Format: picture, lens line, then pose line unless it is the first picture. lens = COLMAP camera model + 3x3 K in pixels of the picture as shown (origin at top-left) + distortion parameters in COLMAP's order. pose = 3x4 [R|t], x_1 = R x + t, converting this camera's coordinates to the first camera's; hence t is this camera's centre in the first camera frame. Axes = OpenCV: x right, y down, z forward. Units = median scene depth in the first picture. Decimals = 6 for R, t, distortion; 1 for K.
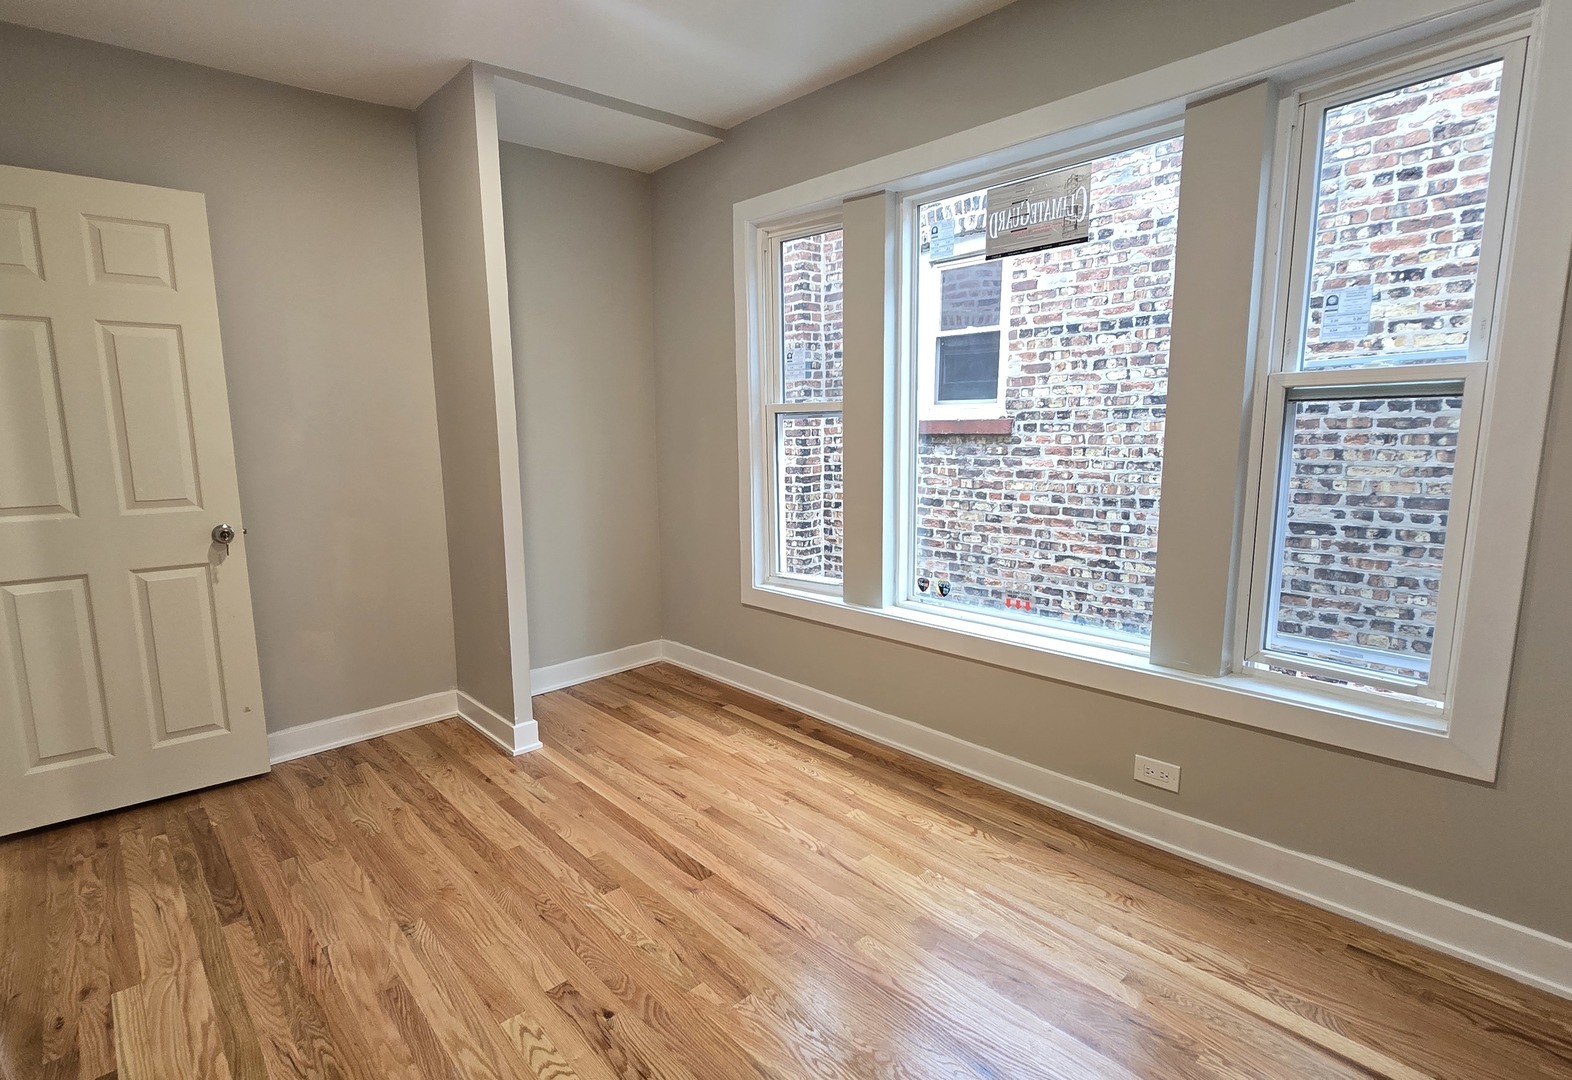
lens RADIAL K [[799.1, 0, 785.4], [0, 799.1, 545.9], [0, 0, 1]] dist [0.000685, -0.000451]
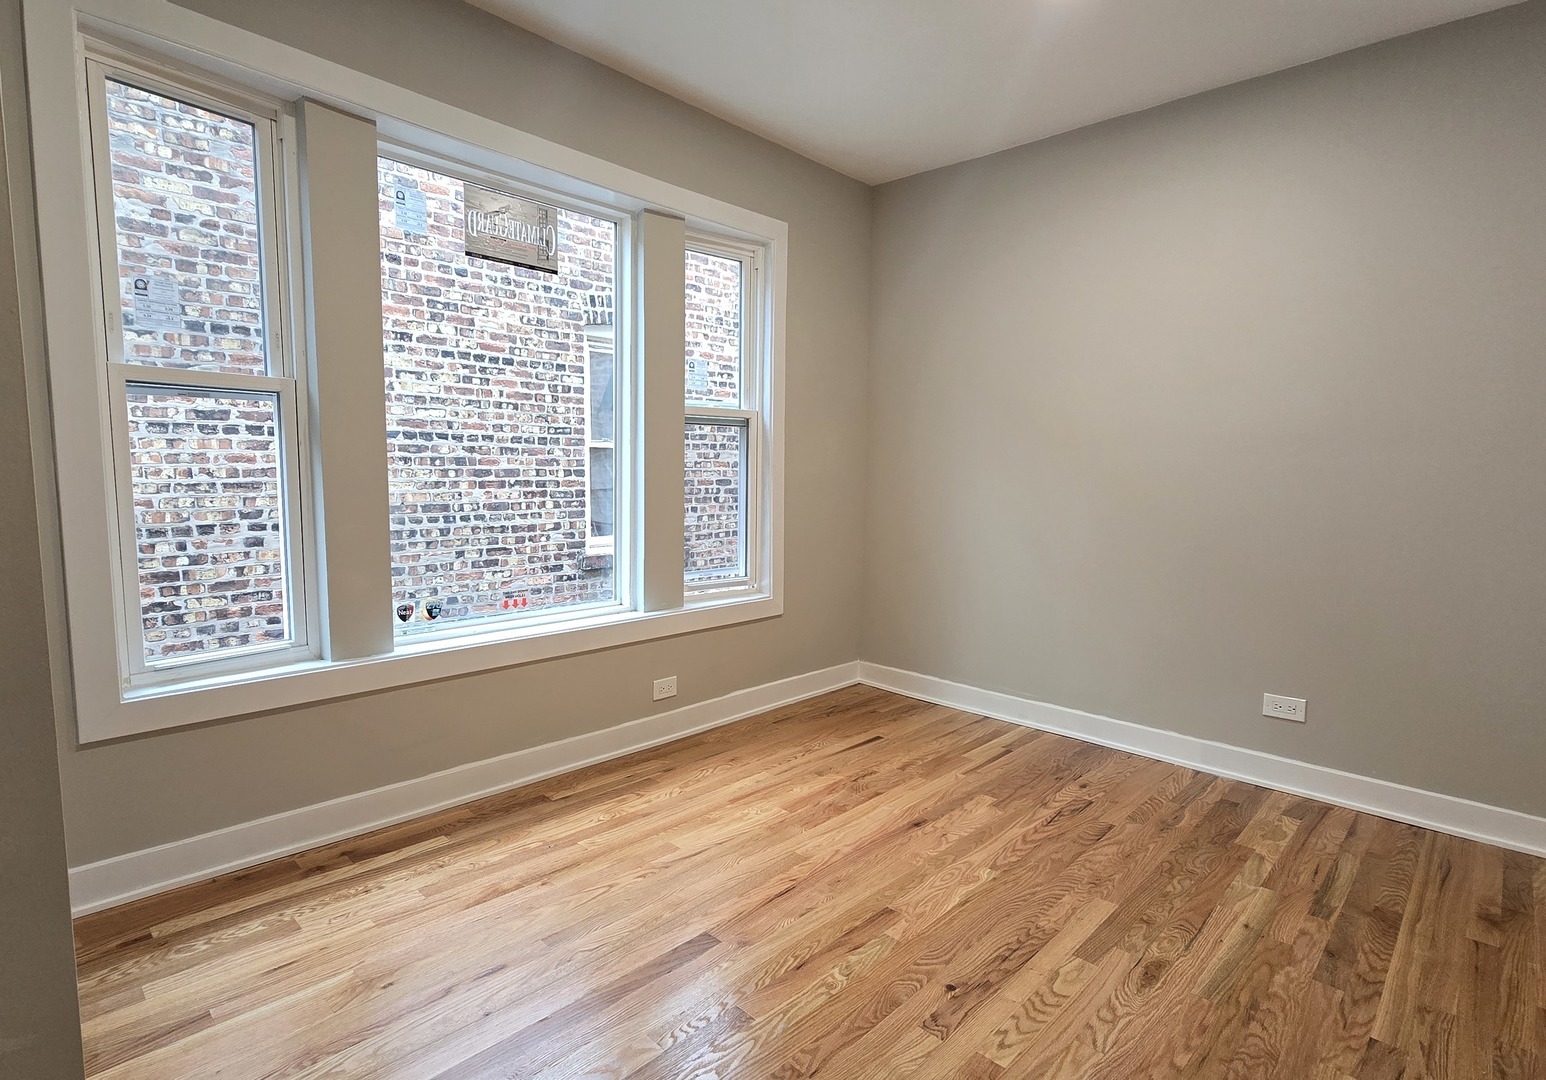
lens RADIAL K [[703.2, 0, 771.8], [0, 703.2, 534.3], [0, 0, 1]] dist [0.000068, -0.000115]
pose [[-0.016488, -0.083503, 0.996371, -0.396951], [0.141746, 0.986247, 0.085000, -0.028990], [-0.989766, 0.142633, -0.004425, 0.435622]]
